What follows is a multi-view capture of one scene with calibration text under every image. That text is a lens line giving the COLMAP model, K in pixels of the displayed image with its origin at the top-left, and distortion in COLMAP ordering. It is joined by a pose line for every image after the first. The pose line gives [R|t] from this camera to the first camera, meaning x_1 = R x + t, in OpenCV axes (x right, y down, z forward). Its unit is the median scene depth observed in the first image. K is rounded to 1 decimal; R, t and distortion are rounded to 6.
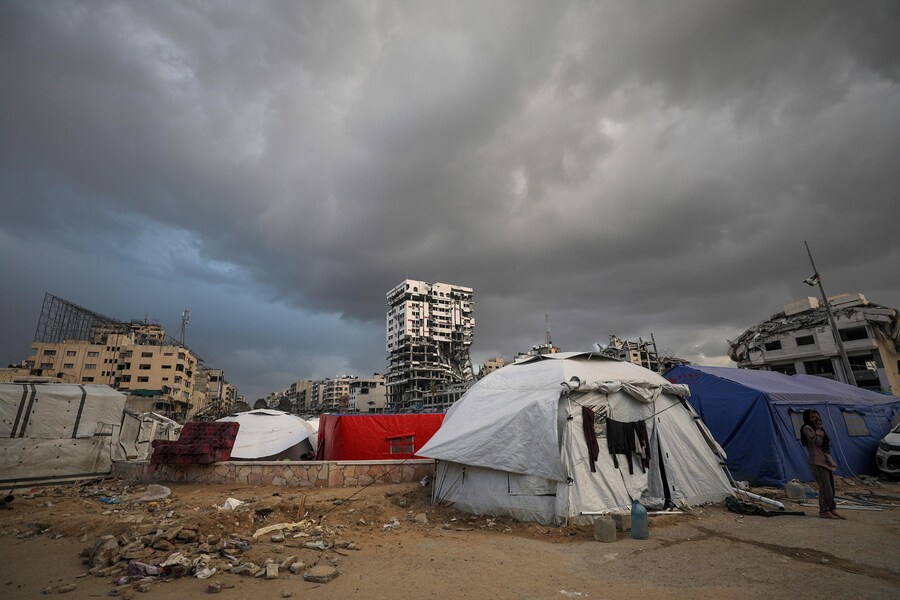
lens RADIAL K [[412.8, 0, 450.0], [0, 412.8, 300.0], [0, 0, 1]] dist [-0.034354, 0.001540]
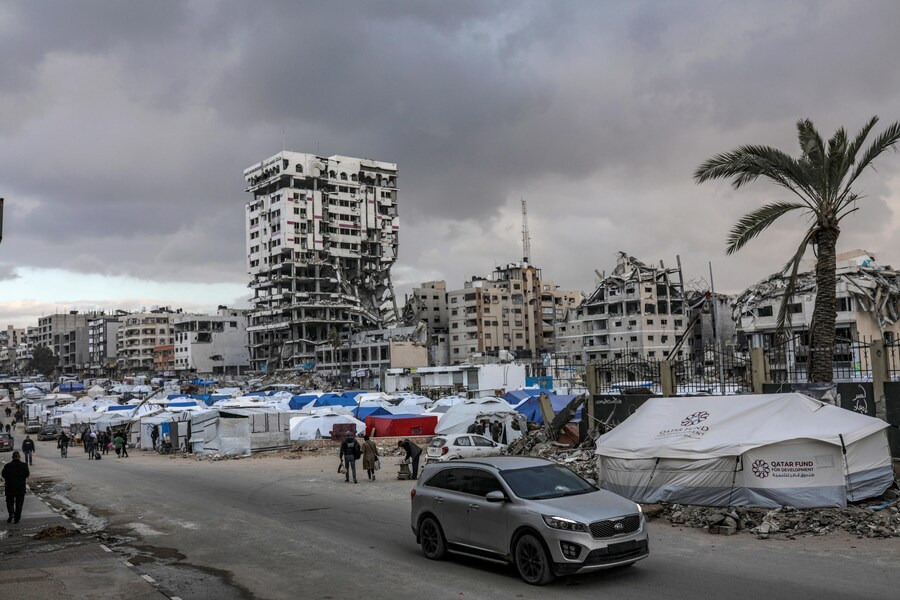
lens RADIAL K [[854.5, 0, 450.0], [0, 854.5, 300.0], [0, 0, 1]] dist [-0.054019, 0.026887]
pose [[0.990773, 0.000037, 0.135535, -0.035928], [-0.026403, 0.980896, 0.192735, -0.080204], [-0.132938, -0.194535, 0.971846, -0.219942]]
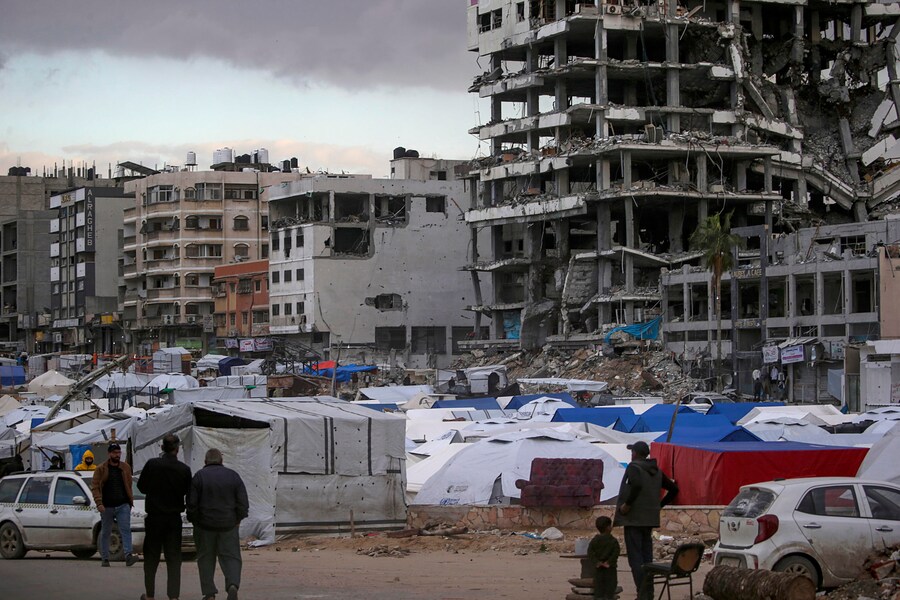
lens RADIAL K [[2582.9, 0, 450.0], [0, 2582.9, 300.0], [0, 0, 1]] dist [-0.356853, -0.228586]
pose [[0.992037, 0.014542, -0.125105, -0.009791], [0.017480, 0.967803, 0.251102, -0.069635], [0.124728, -0.251289, 0.959842, -0.208318]]
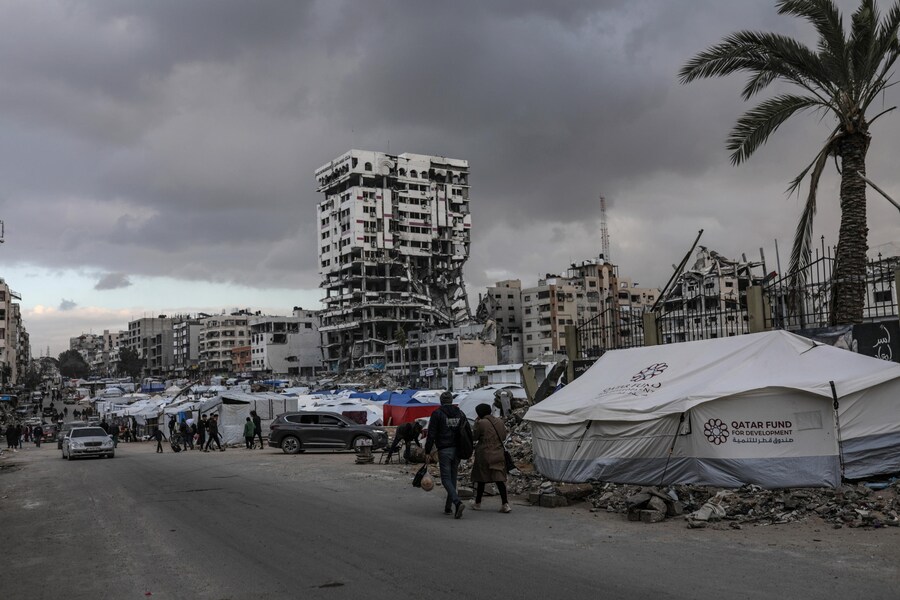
lens RADIAL K [[854.5, 0, 450.0], [0, 854.5, 300.0], [0, 0, 1]] dist [-0.054019, 0.026887]
pose [[0.999418, -0.008084, 0.033127, -0.010912], [0.001698, 0.982083, 0.188439, -0.066632], [-0.034057, -0.188273, 0.981526, -0.198184]]
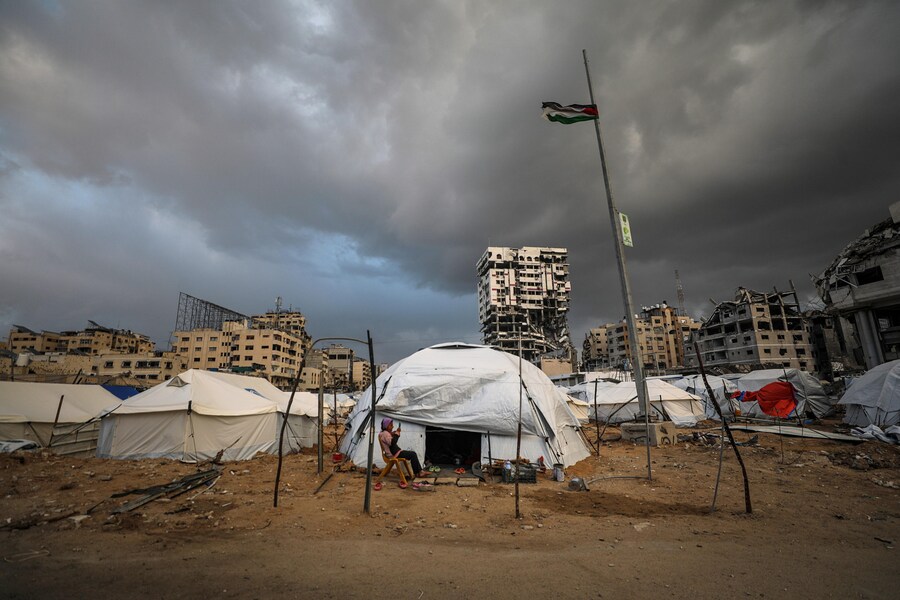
lens RADIAL K [[412.8, 0, 450.0], [0, 412.8, 300.0], [0, 0, 1]] dist [-0.034354, 0.001540]
pose [[0.931293, -0.074542, -0.356562, 0.141793], [0.096587, 0.994334, 0.044401, 0.020655], [0.351232, -0.075790, 0.933216, 0.072303]]
